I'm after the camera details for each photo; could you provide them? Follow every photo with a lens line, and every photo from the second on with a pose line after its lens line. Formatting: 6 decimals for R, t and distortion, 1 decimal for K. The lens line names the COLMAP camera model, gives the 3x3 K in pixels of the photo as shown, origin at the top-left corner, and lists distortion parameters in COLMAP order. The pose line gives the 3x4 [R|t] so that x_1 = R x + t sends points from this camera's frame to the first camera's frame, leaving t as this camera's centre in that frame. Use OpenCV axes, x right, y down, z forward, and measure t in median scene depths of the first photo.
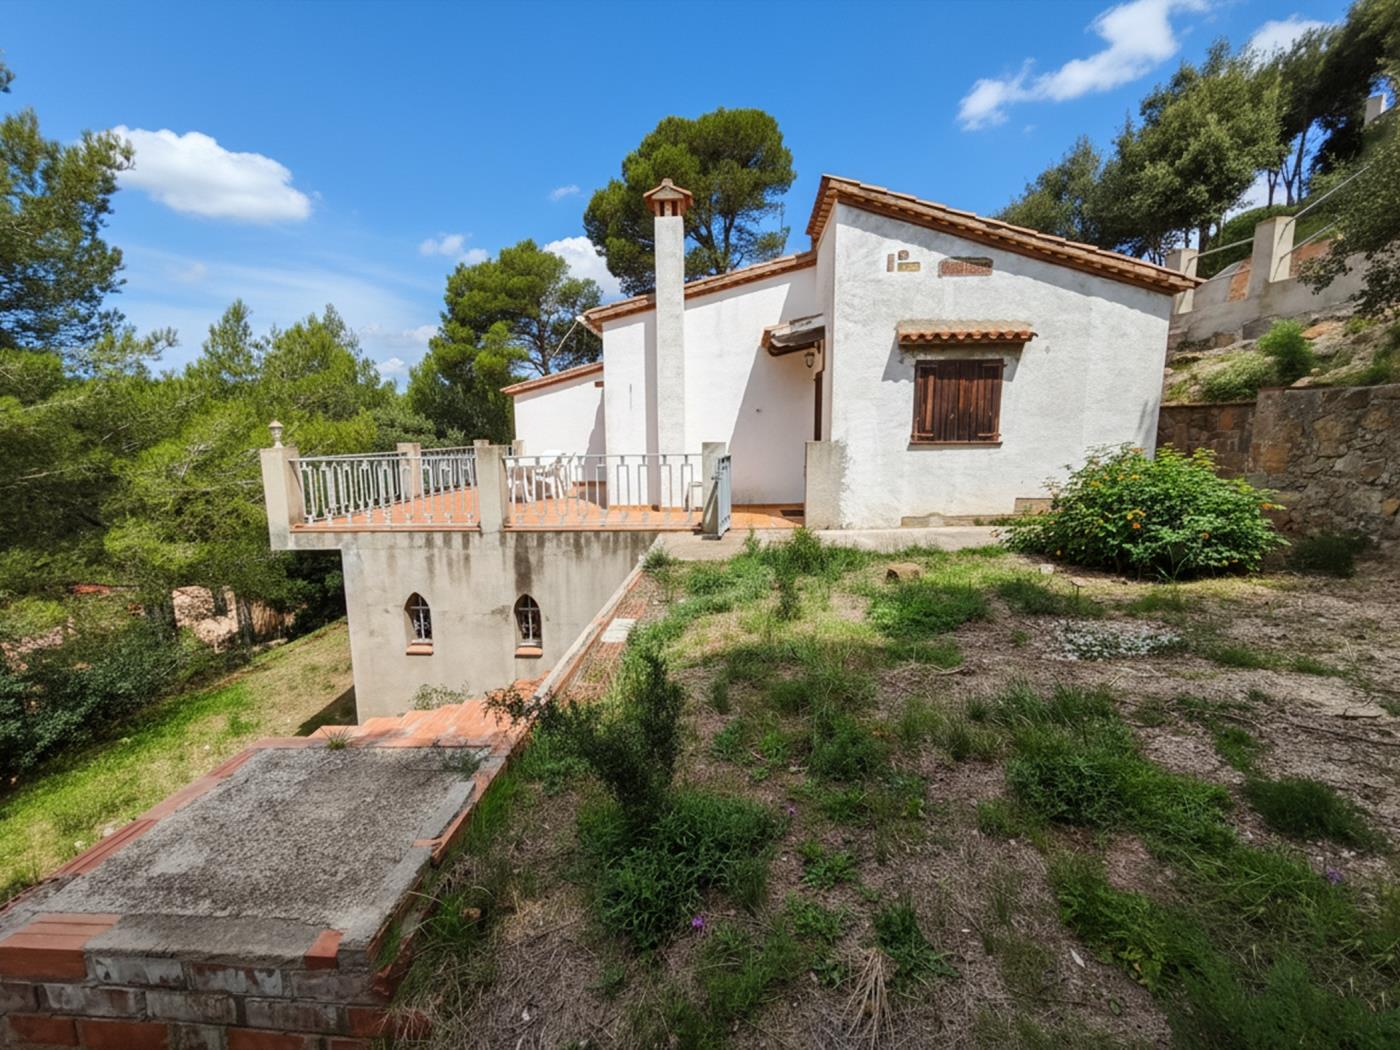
lens RADIAL K [[596.0, 0, 705.7], [0, 596.0, 519.2], [0, 0, 1]] dist [0.000592, 0.000593]
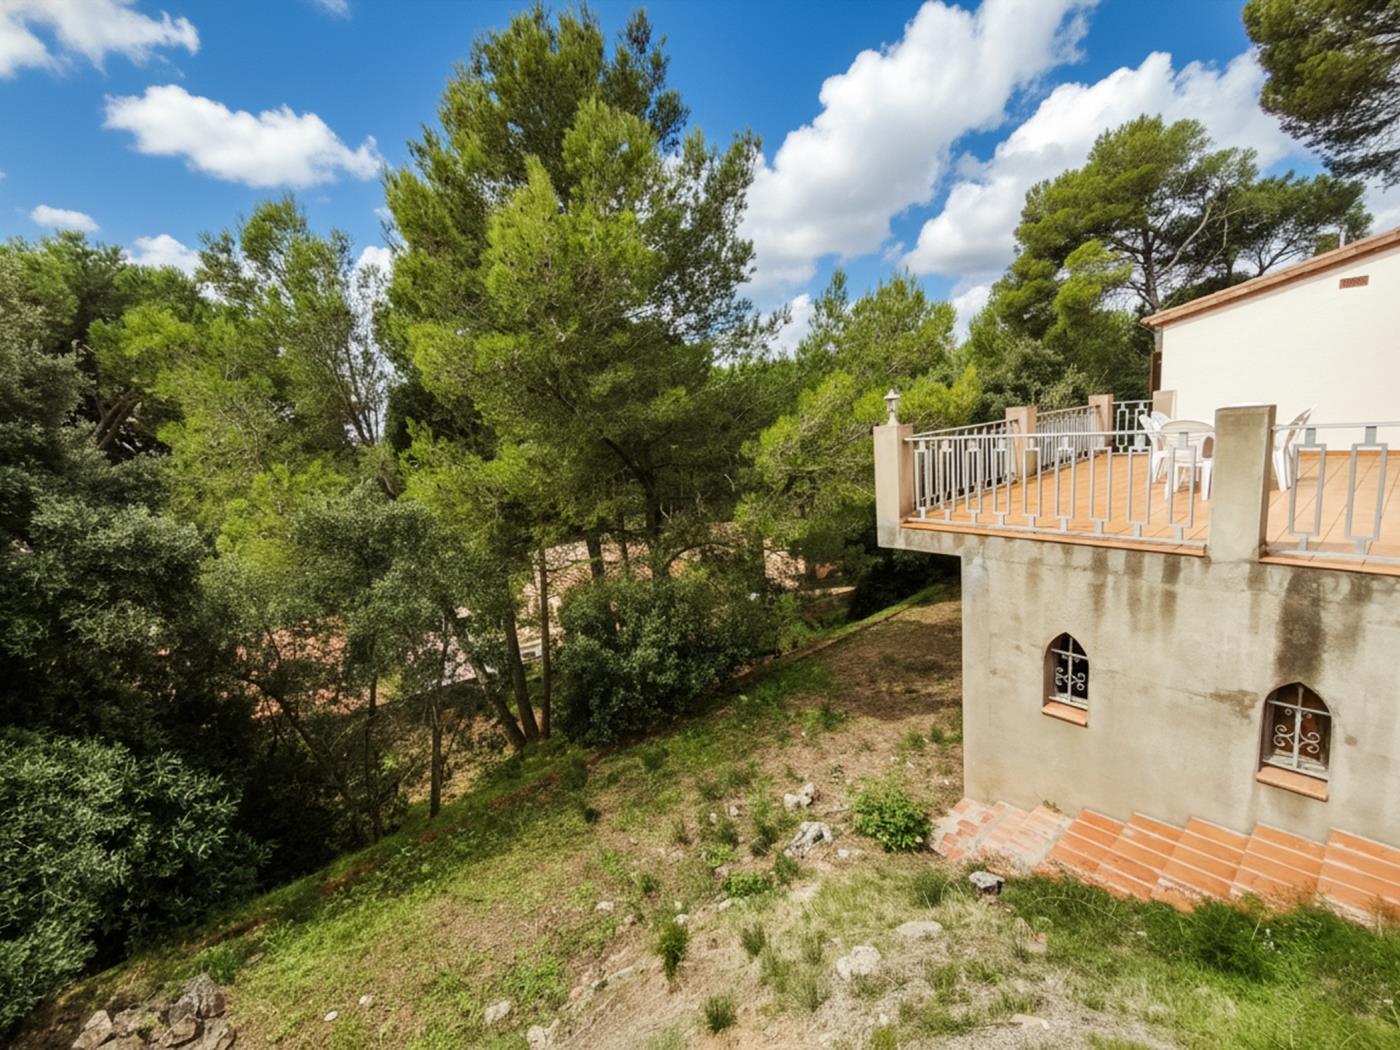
lens RADIAL K [[596.0, 0, 705.7], [0, 596.0, 519.2], [0, 0, 1]] dist [0.000592, 0.000593]
pose [[0.688163, 0.079901, -0.721143, -0.286103], [-0.029067, 0.996156, 0.082634, -0.048869], [0.724973, -0.035904, 0.687841, 0.236299]]
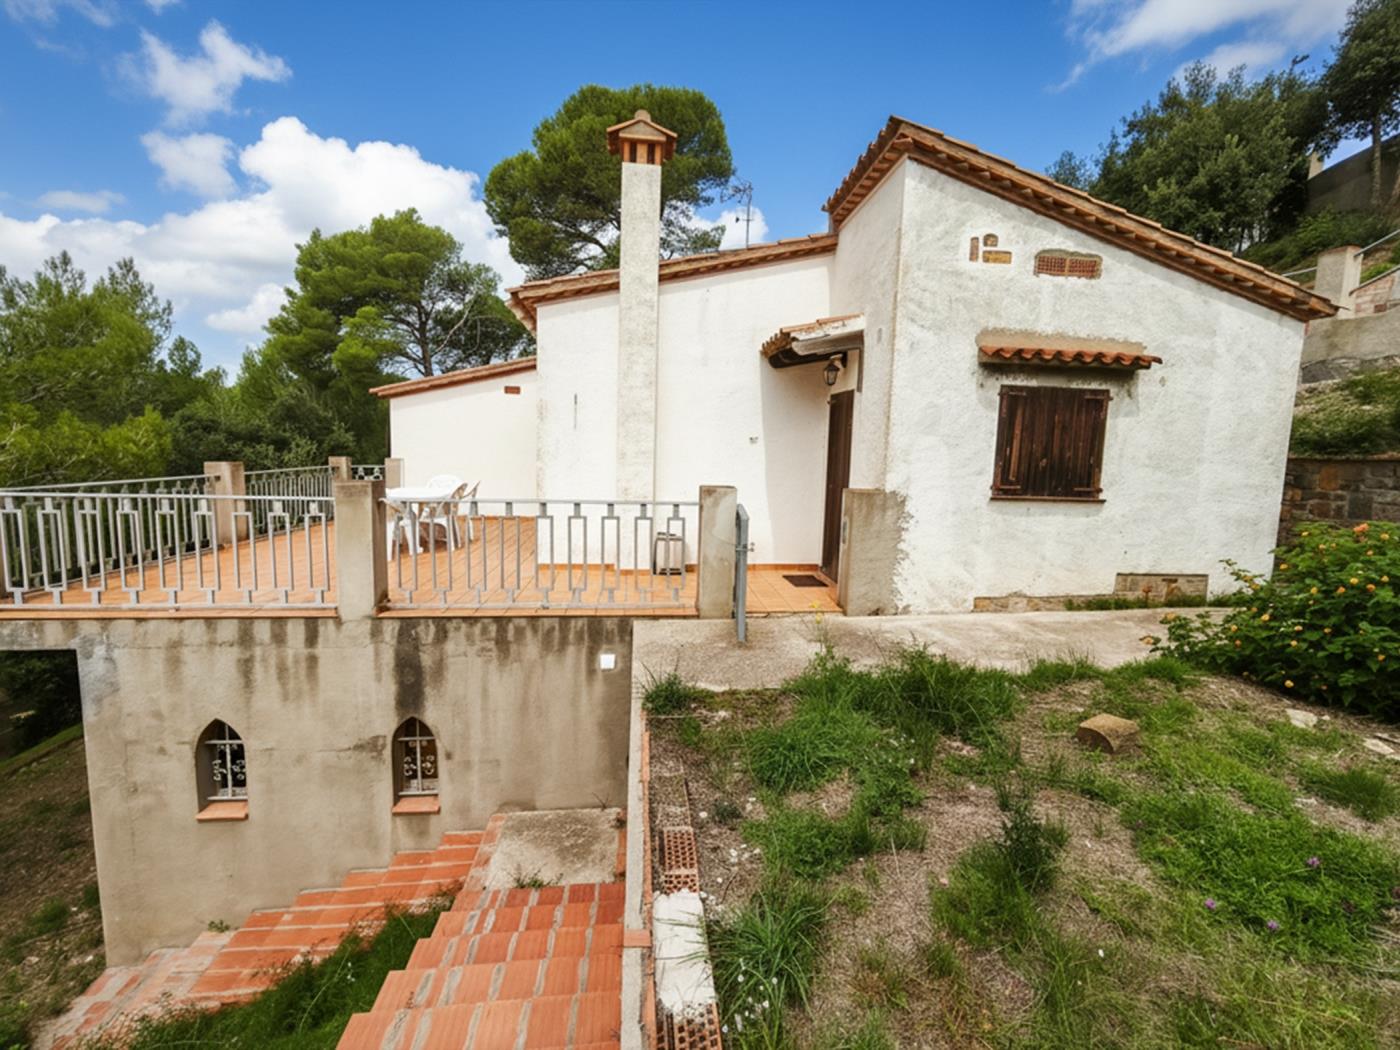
lens RADIAL K [[634.4, 0, 715.6], [0, 634.4, 517.1], [0, 0, 1]] dist [-0.002256, 0.000032]
pose [[0.983056, 0.019233, 0.182294, -0.110237], [-0.012451, 0.999190, -0.038273, -0.061780], [-0.182882, 0.035355, 0.982499, 0.267558]]
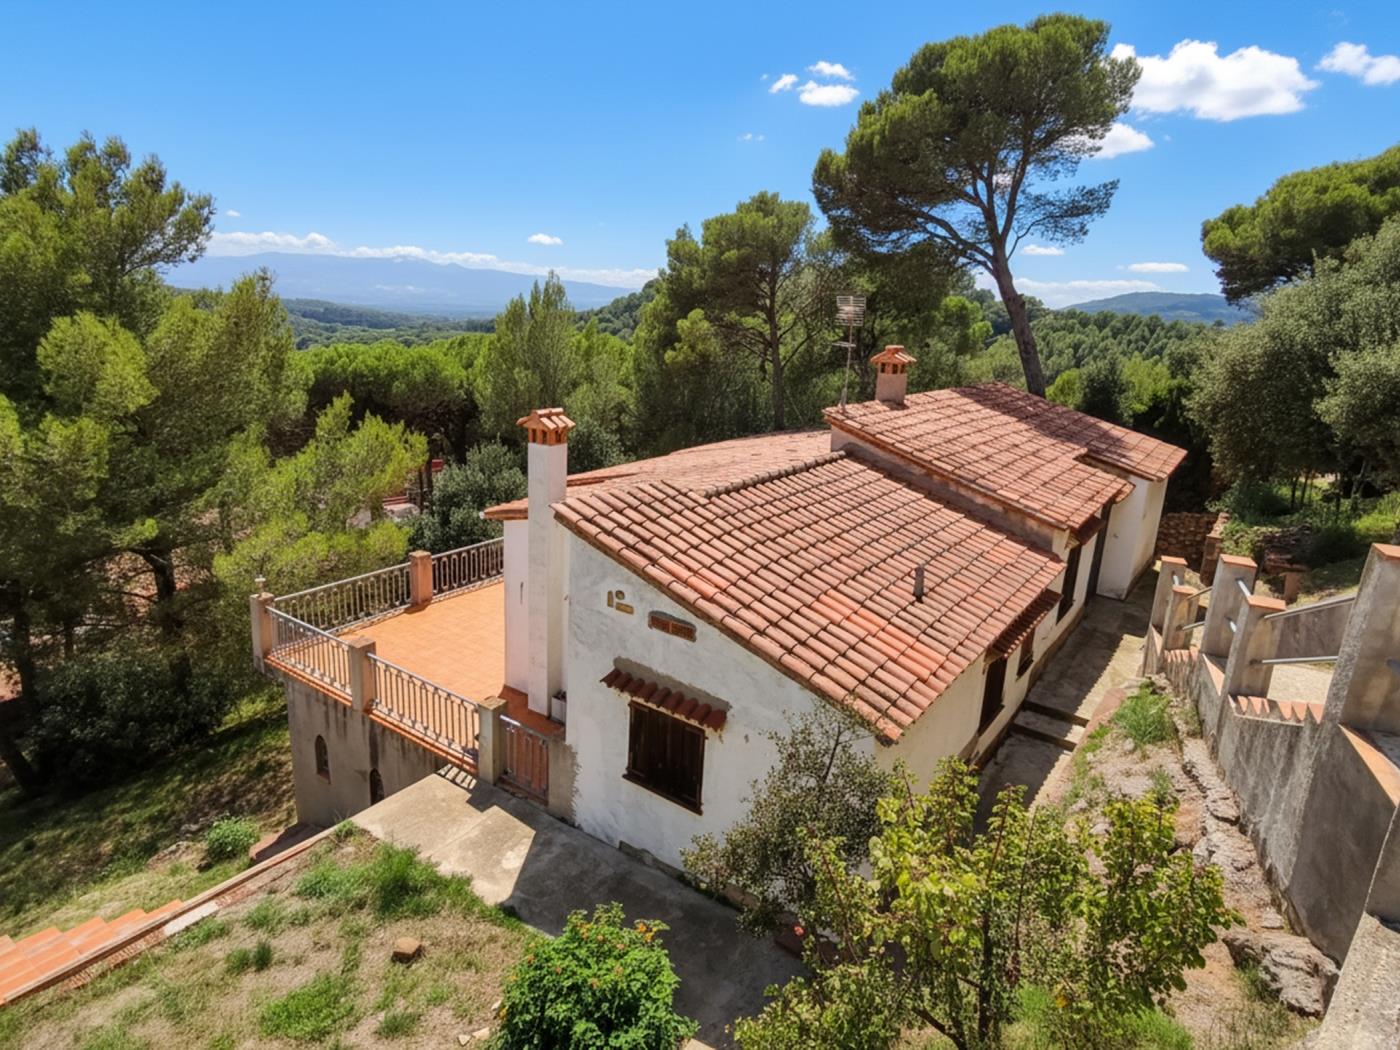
lens RADIAL K [[827.0, 0, 725.0], [0, 827.0, 511.1], [0, 0, 1]] dist [-0.001082, 0.000084]
pose [[0.861302, 0.193549, -0.469784, 0.901300], [-0.147456, 0.980028, 0.133420, -0.654003], [0.486225, -0.045643, 0.872641, -0.049176]]
